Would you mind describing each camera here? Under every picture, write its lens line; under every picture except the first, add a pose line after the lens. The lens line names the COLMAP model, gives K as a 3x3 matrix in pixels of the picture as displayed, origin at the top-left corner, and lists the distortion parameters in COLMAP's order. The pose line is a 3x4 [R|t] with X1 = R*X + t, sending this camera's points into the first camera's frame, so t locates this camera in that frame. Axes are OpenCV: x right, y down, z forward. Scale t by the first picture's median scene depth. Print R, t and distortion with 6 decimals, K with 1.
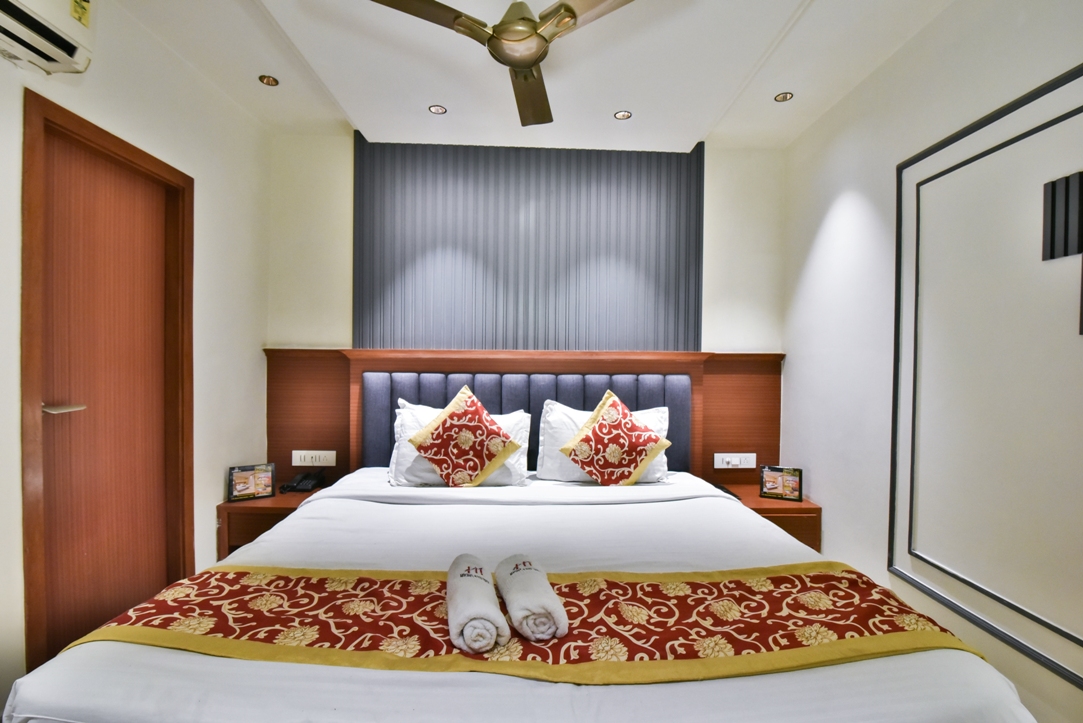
lens RADIAL K [[491.6, 0, 541.5], [0, 491.6, 361.5], [0, 0, 1]] dist [-0.000562, 0.000125]
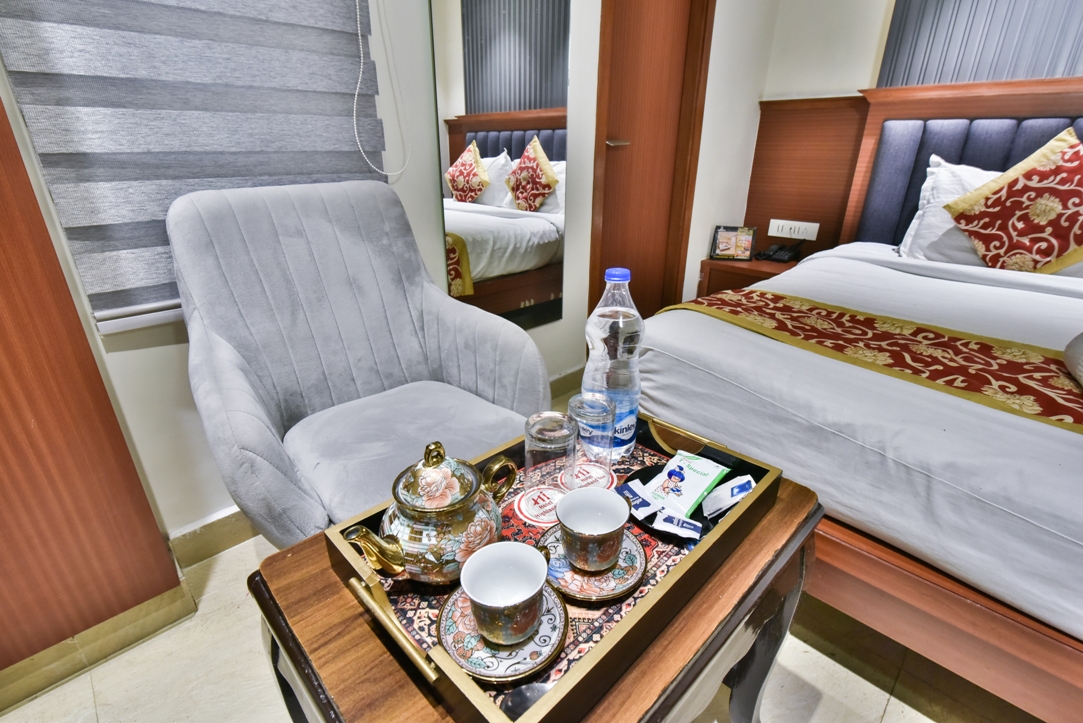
lens RADIAL K [[496.0, 0, 539.3], [0, 496.0, 366.8], [0, 0, 1]] dist [-0.023935, -0.000218]
pose [[0.702124, 0.274335, -0.657087, -0.225550], [-0.004179, 0.924375, 0.381463, 0.162558], [0.712043, -0.265088, 0.650172, -0.031328]]
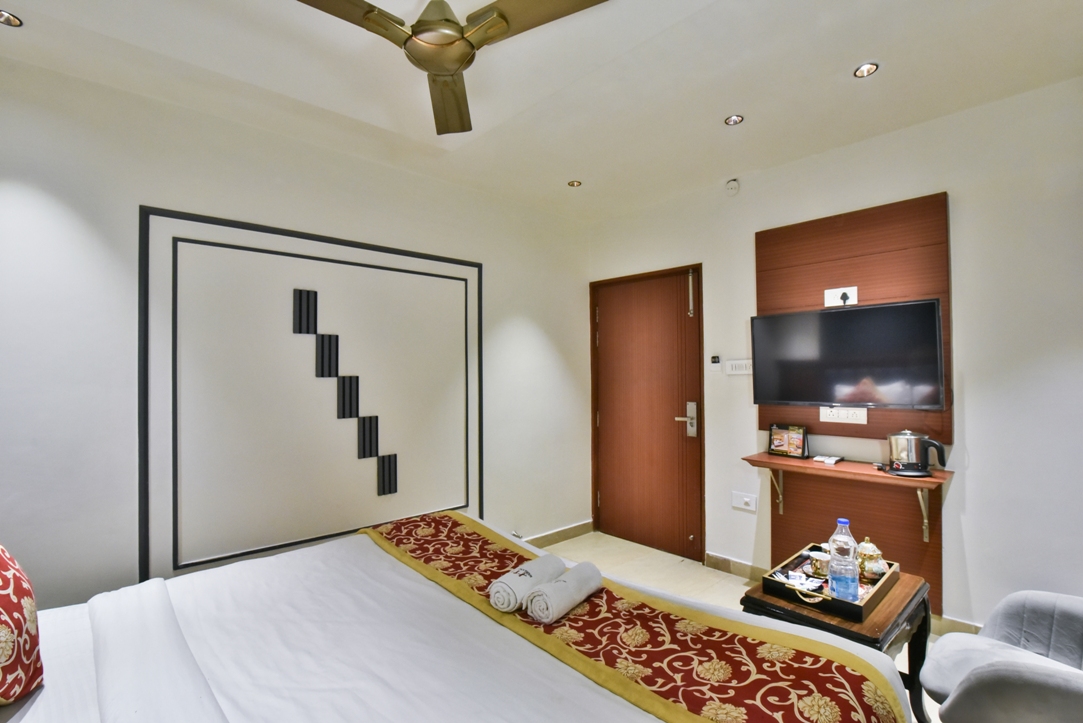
lens RADIAL K [[496.0, 0, 539.3], [0, 496.0, 366.8], [0, 0, 1]] dist [-0.023935, -0.000218]
pose [[-0.664155, 0.004719, 0.747580, -0.838487], [0.006838, 0.999977, -0.000238, -0.080297], [-0.747563, 0.004954, -0.664172, 1.504750]]
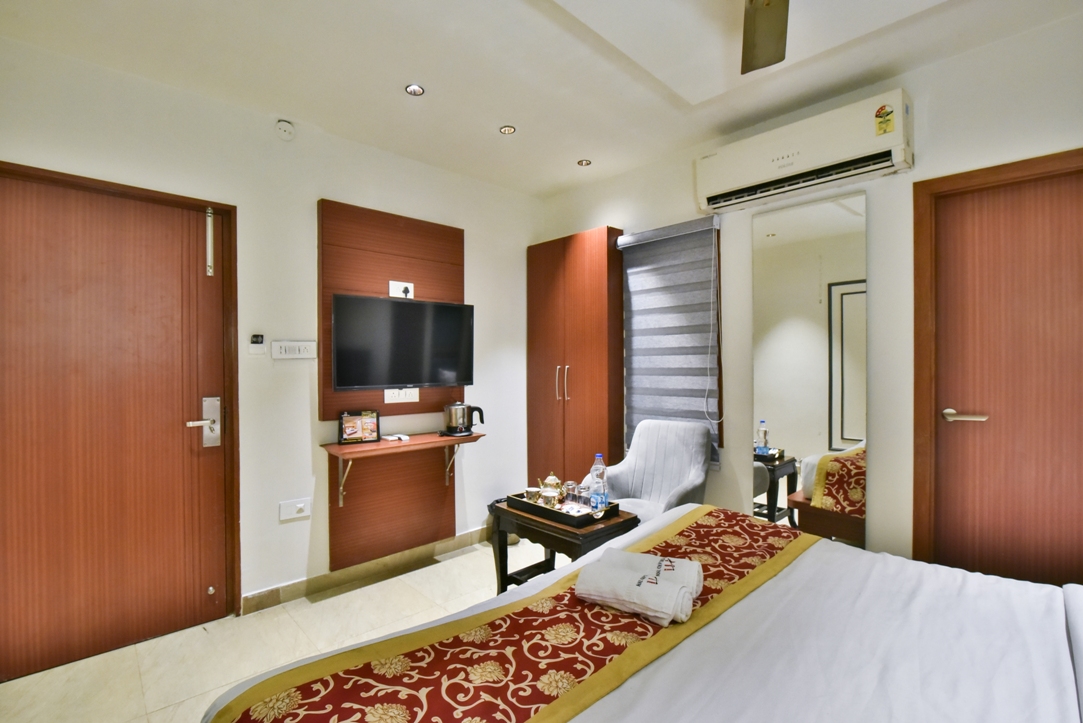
lens RADIAL K [[496.0, 0, 539.3], [0, 496.0, 366.8], [0, 0, 1]] dist [-0.023935, -0.000218]
pose [[-0.733308, -0.004791, -0.679880, 0.712396], [-0.008106, 0.999966, 0.001697, -0.023665], [0.679848, 0.006756, -0.733322, 1.350813]]
